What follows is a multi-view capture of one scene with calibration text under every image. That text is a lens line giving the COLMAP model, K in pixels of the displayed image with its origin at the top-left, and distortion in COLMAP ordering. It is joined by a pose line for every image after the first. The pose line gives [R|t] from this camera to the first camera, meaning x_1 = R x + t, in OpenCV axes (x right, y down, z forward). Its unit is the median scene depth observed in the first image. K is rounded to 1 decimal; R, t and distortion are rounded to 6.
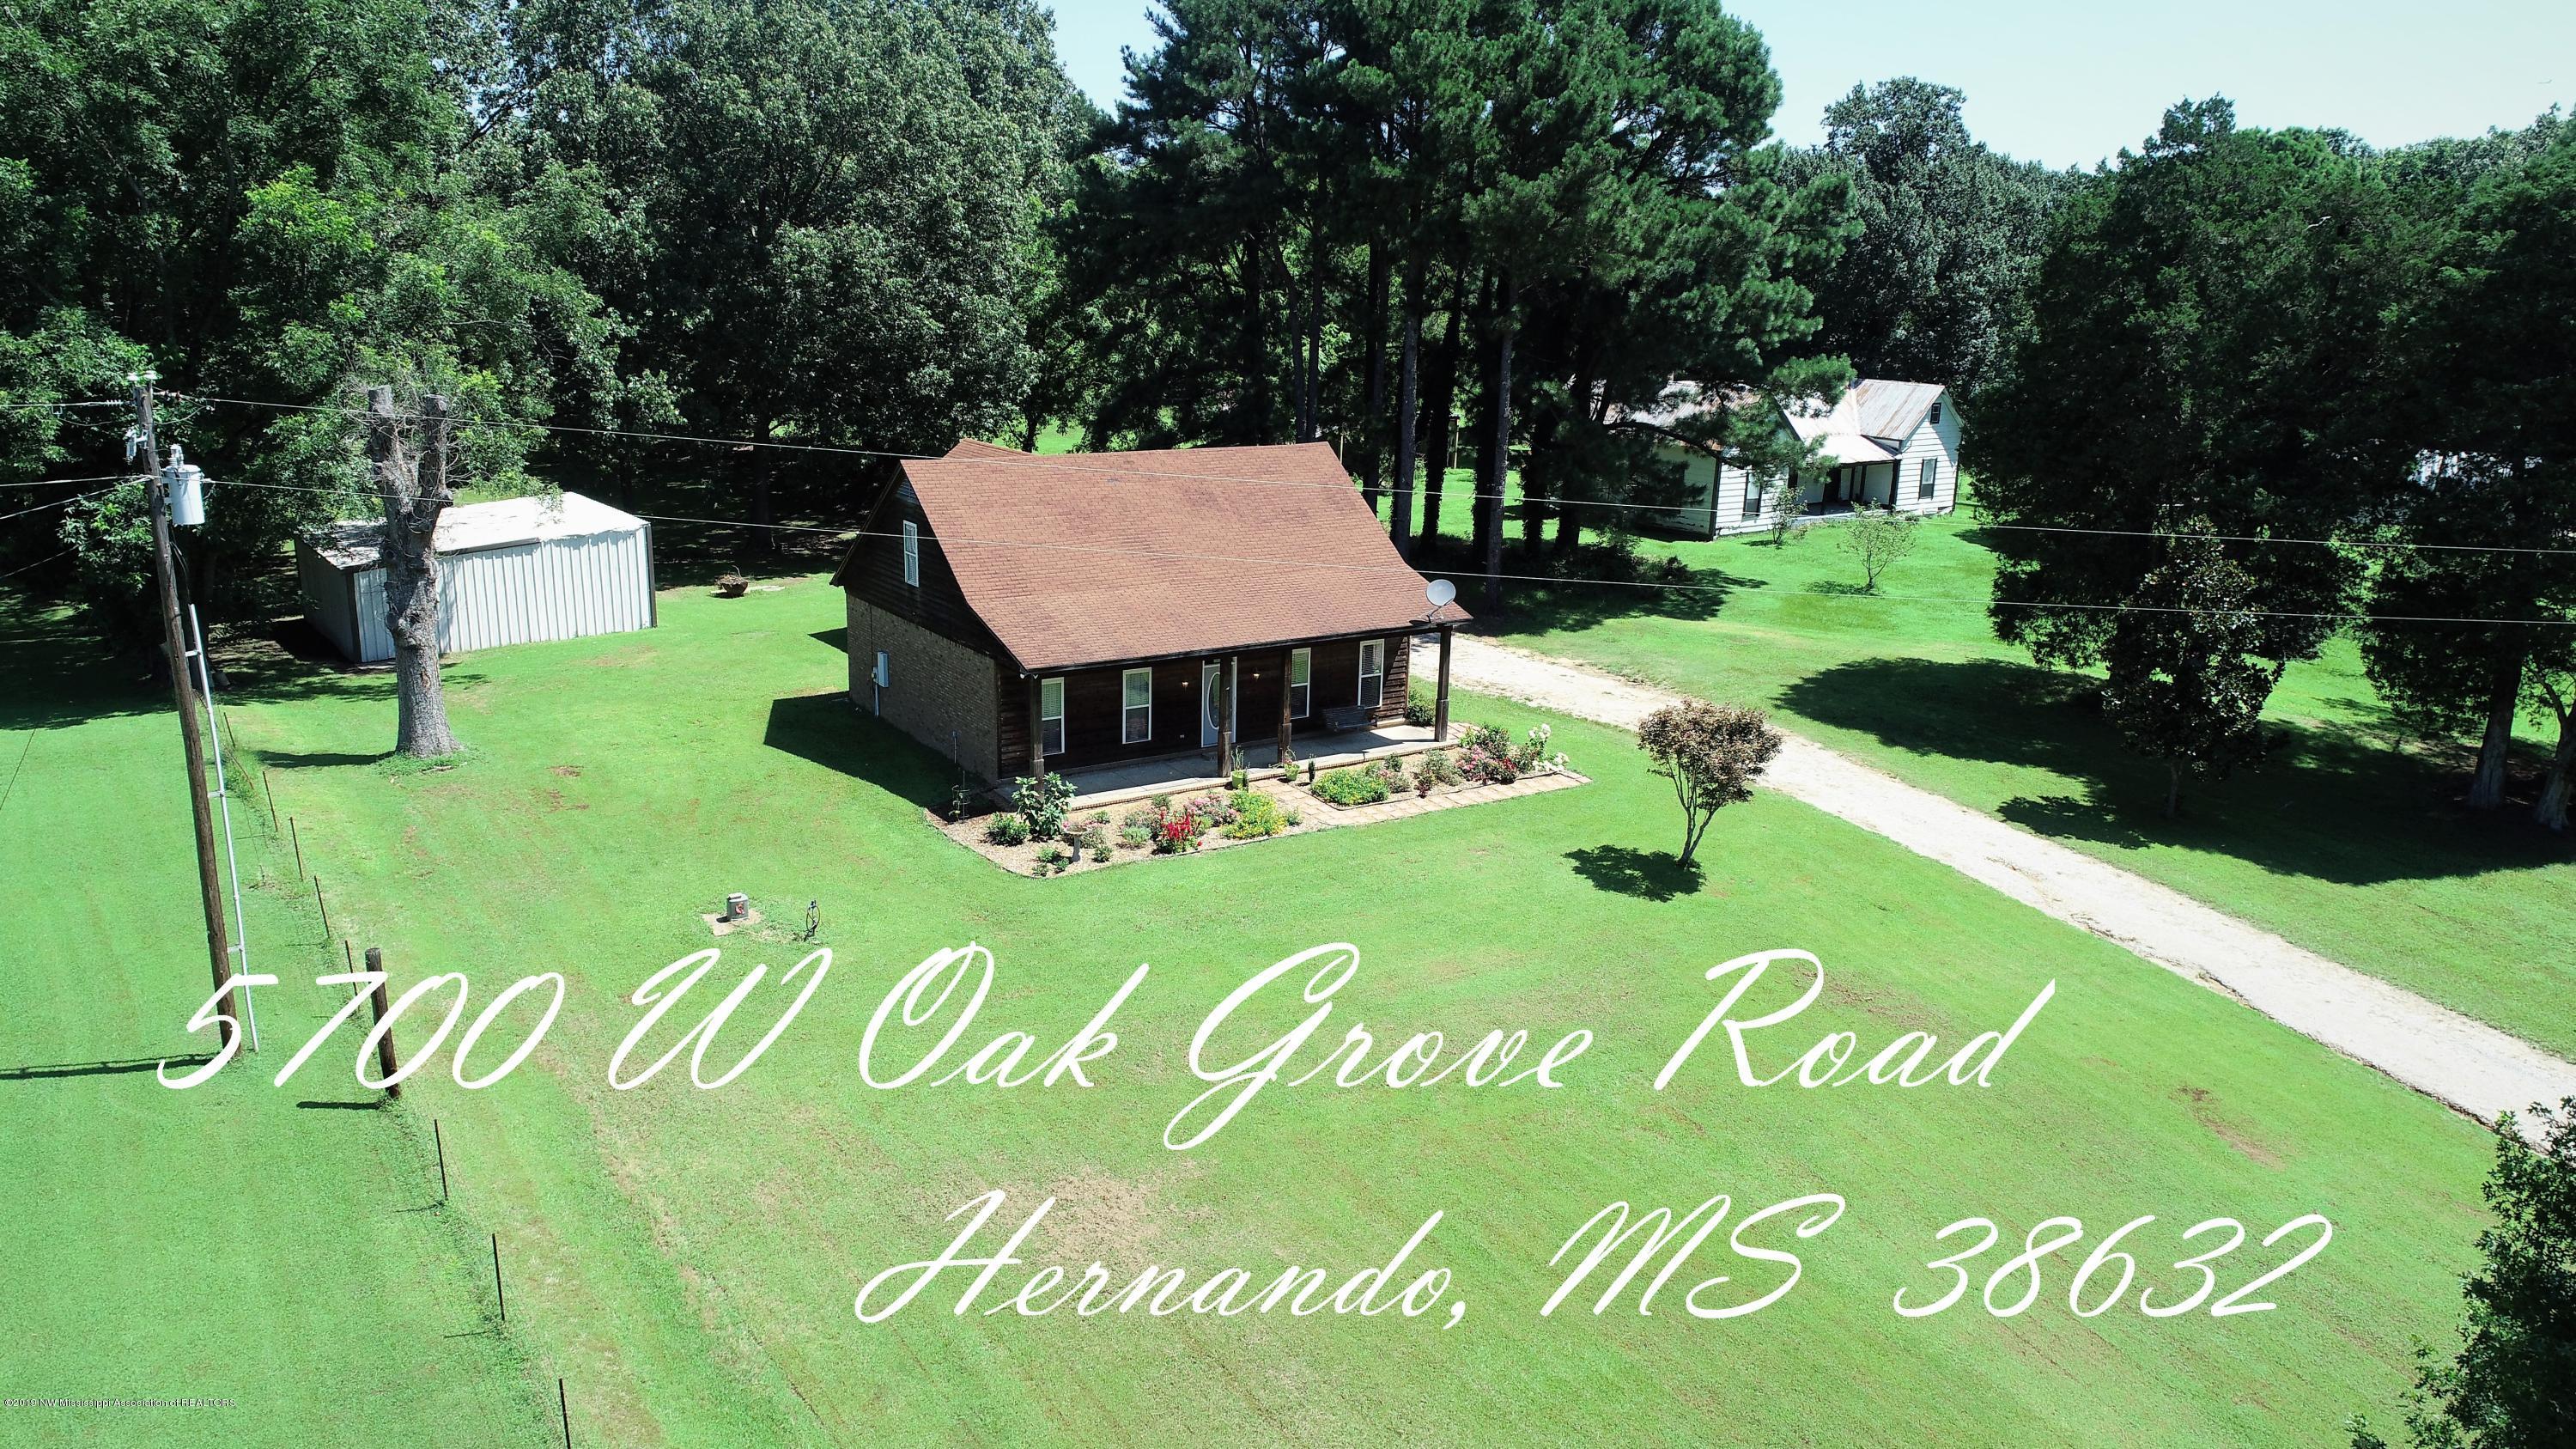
lens RADIAL K [[1877.7, 0, 1288.0], [0, 1877.7, 724.5], [0, 0, 1]] dist [-0.002717, -0.004132]
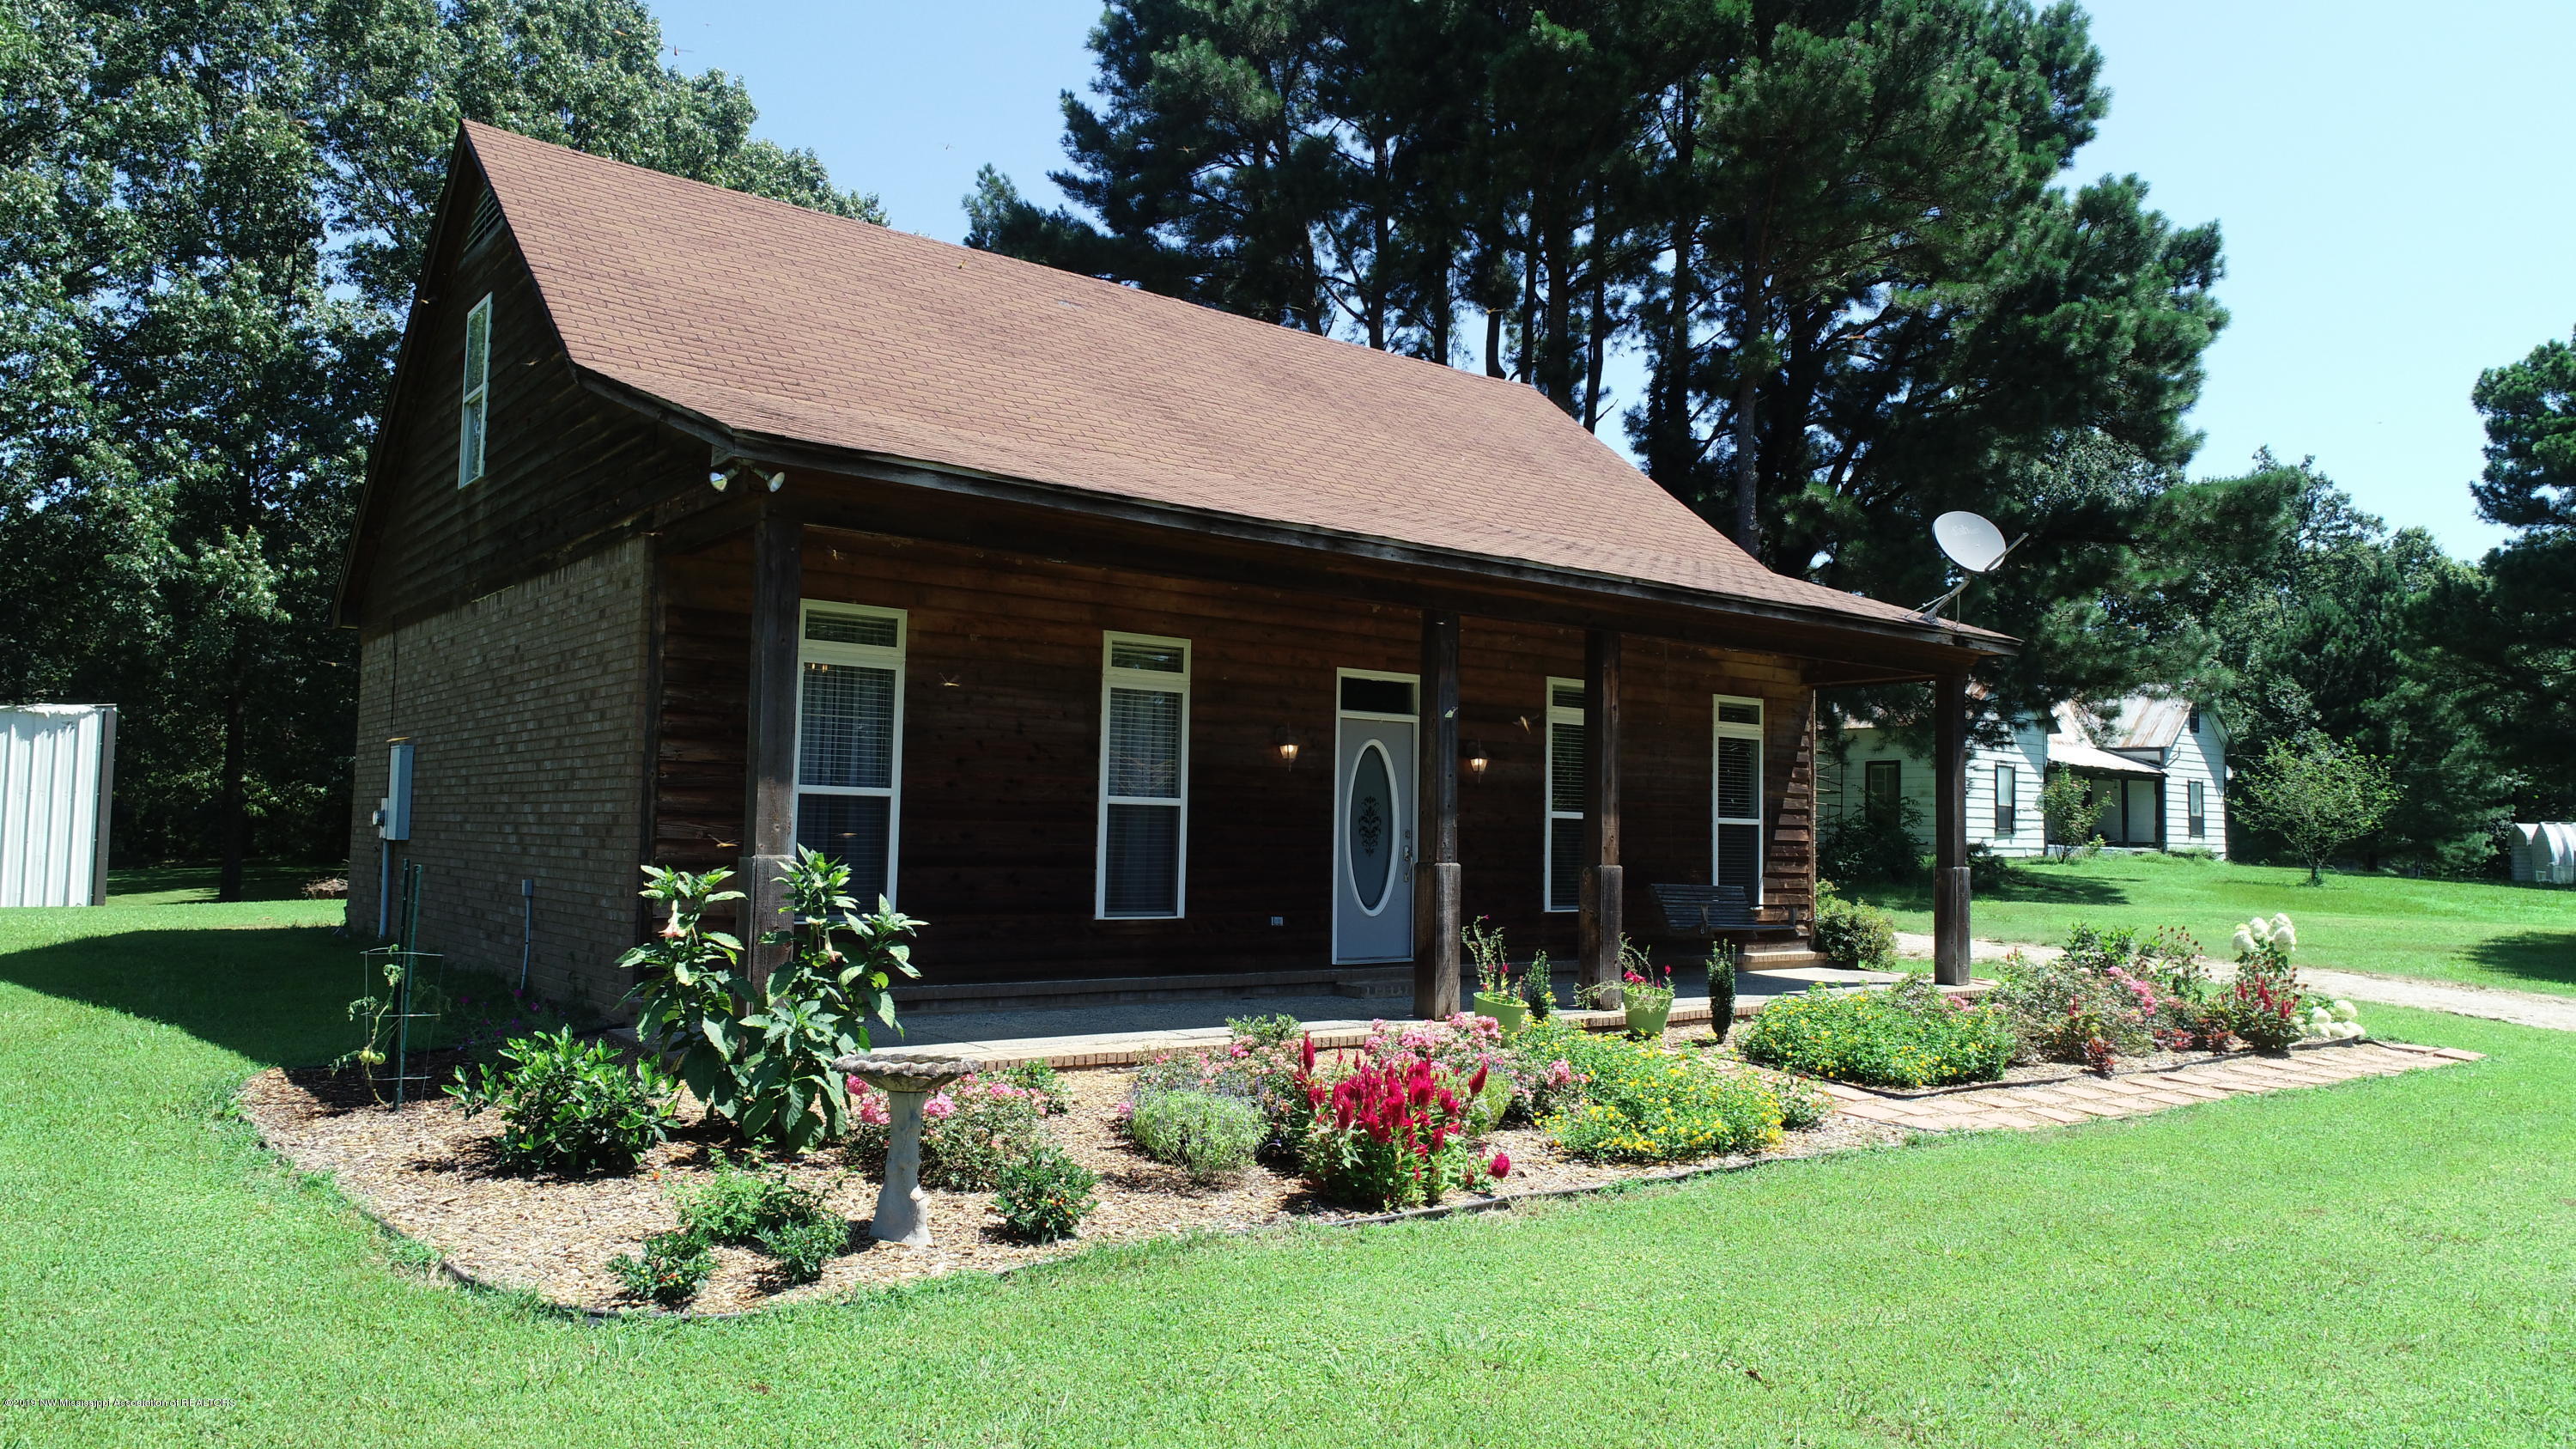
lens RADIAL K [[1764.7, 0, 1296.9], [0, 1764.7, 733.4], [0, 0, 1]] dist [-0.001101, -0.000178]
pose [[0.997183, 0.007129, 0.074671, -0.077627], [0.016133, 0.951796, -0.306307, 0.070311], [-0.073255, 0.306648, 0.949000, 0.731730]]
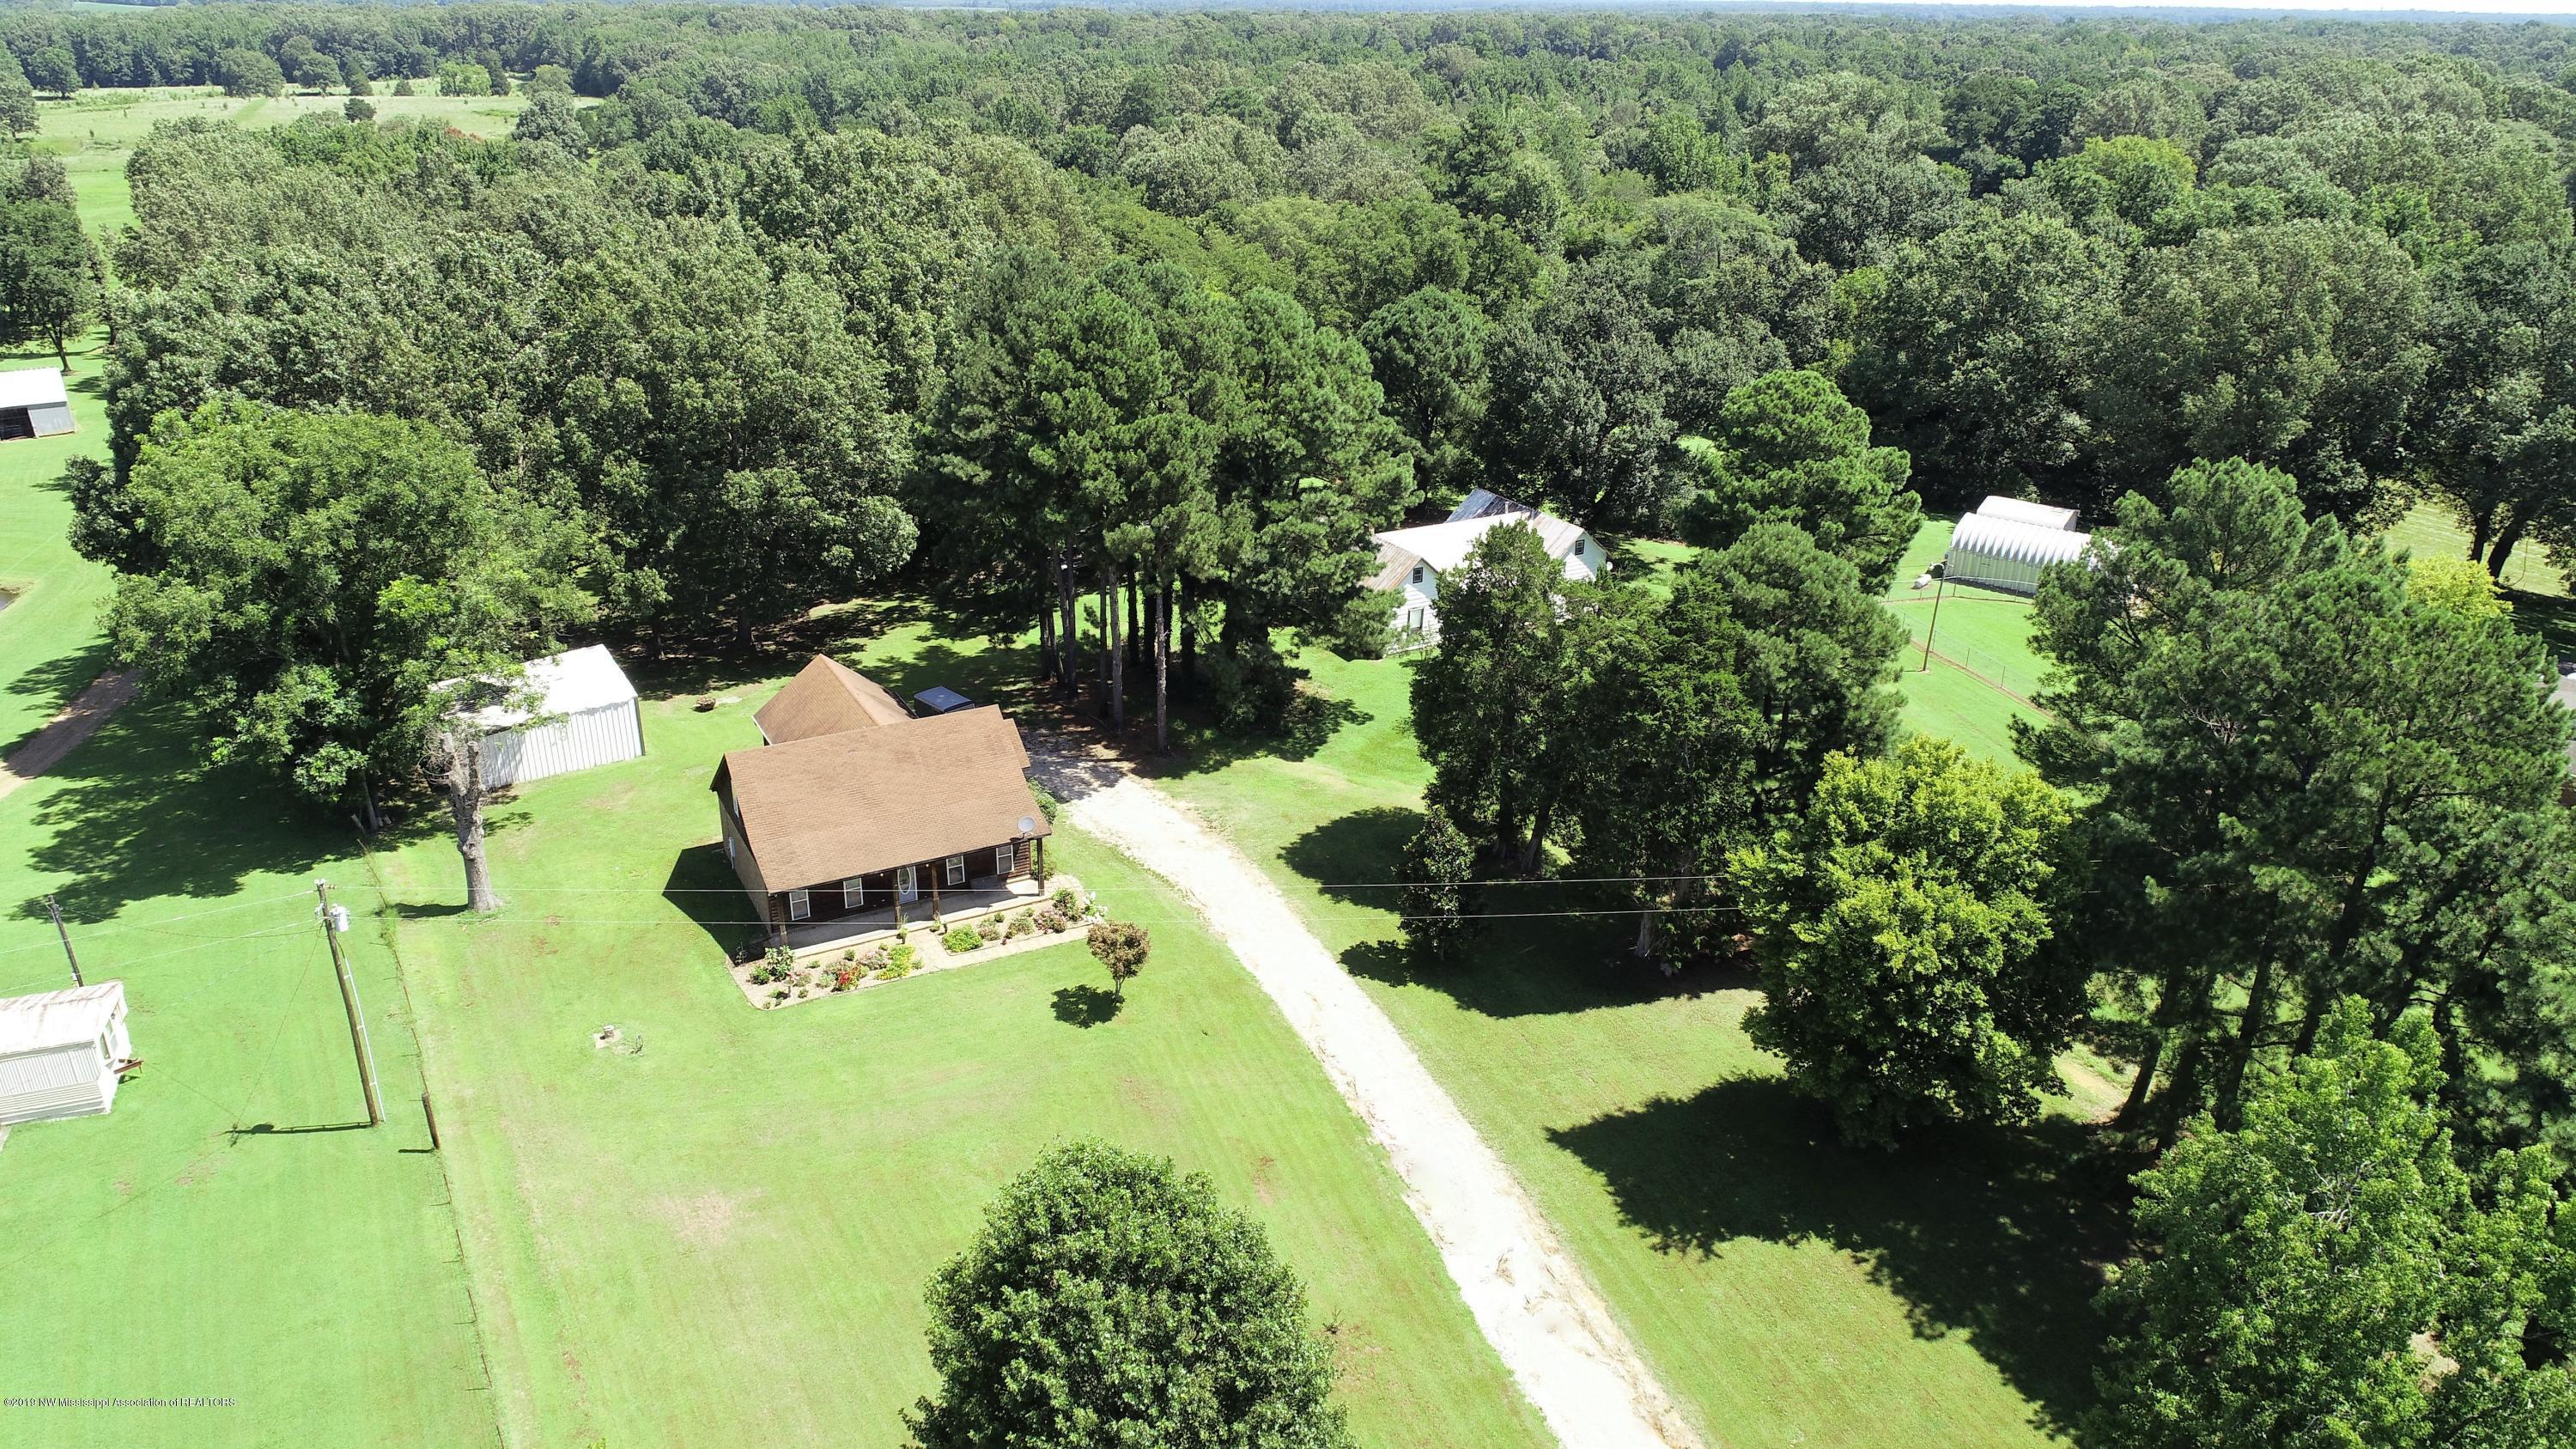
lens RADIAL K [[1877.7, 0, 1288.0], [0, 1877.7, 724.5], [0, 0, 1]] dist [-0.002717, -0.004132]
pose [[0.994737, 0.028381, -0.098451, 0.529137], [-0.014504, 0.990199, 0.138905, -0.438214], [0.101429, -0.136746, 0.985400, -0.758186]]
